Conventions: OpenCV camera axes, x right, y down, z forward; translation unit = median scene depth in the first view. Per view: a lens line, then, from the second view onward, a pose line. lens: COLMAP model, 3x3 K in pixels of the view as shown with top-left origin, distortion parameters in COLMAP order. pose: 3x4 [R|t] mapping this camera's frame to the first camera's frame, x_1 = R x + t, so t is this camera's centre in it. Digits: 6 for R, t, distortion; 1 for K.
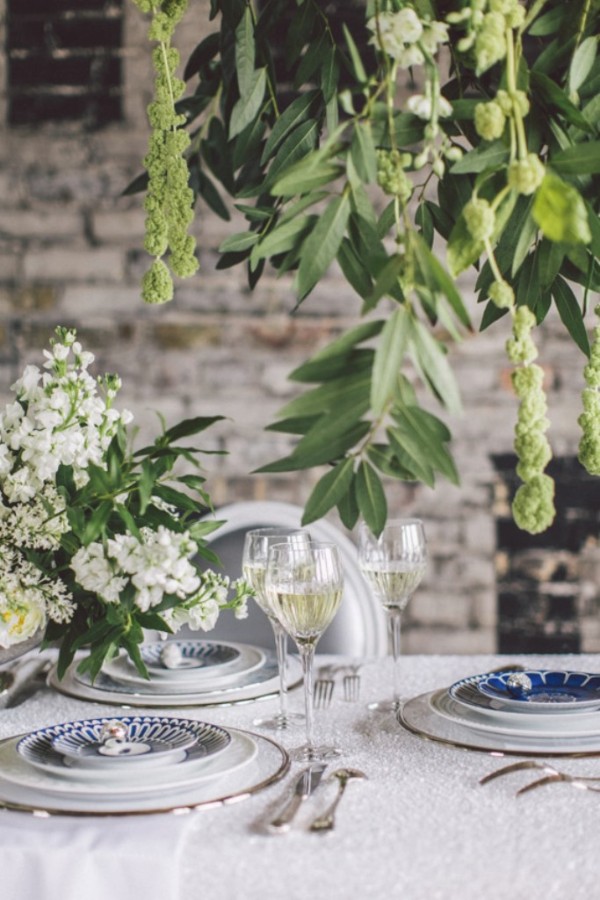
lens RADIAL K [[1334.9, 0, 303.5], [0, 1334.9, 455.2], [0, 0, 1]] dist [0.008357, 0.000000]
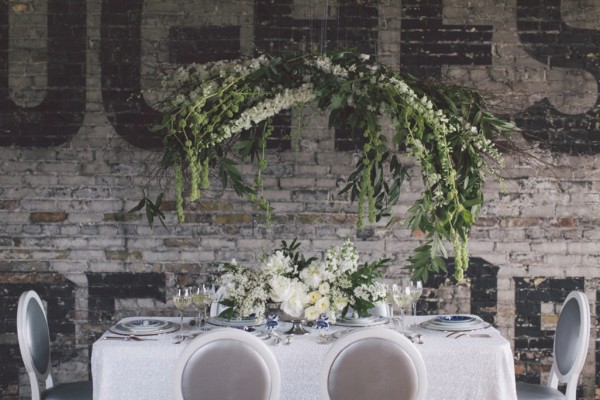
lens RADIAL K [[889.9, 0, 298.0], [0, 889.9, 197.4], [0, 0, 1]] dist [0.008357, 0.000000]
pose [[0.986492, -0.000232, 0.163806, -0.458290], [0.006071, 0.999364, -0.035145, -0.068577], [-0.163694, 0.035665, 0.985866, -1.016708]]
